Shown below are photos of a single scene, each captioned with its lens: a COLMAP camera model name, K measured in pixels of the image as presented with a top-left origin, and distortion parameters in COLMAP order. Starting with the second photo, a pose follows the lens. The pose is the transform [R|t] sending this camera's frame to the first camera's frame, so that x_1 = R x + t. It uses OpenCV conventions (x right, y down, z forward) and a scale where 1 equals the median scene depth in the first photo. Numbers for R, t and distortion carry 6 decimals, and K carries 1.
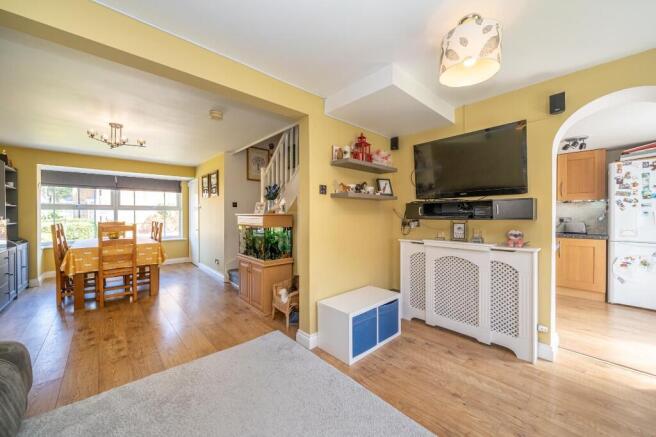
lens RADIAL K [[238.7, 0, 320.7], [0, 238.7, 216.6], [0, 0, 1]] dist [0.001670, 0.000283]
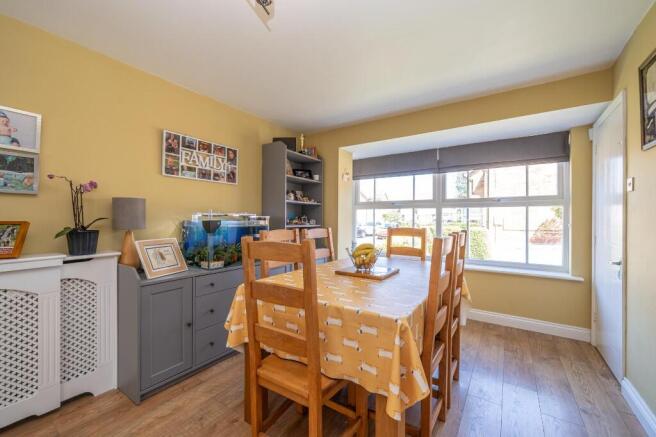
lens RADIAL K [[269.7, 0, 328.0], [0, 269.7, 218.5], [0, 0, 1]] dist [-0.000622, -0.000155]
pose [[0.249307, 0.004700, -0.968413, -0.360876], [-0.013250, 0.999911, 0.001442, 0.002623], [0.968334, 0.012472, 0.249347, 0.723699]]
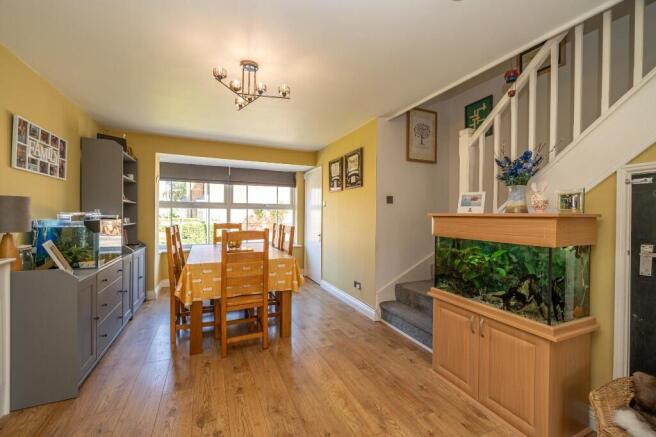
lens RADIAL K [[260.0, 0, 328.0], [0, 260.0, 218.5], [0, 0, 1]] dist [0.003083, 0.000243]
pose [[0.954381, 0.012992, -0.298308, -0.327004], [-0.012673, 0.999915, 0.003004, -0.000113], [0.298322, 0.000914, 0.954465, 0.303568]]
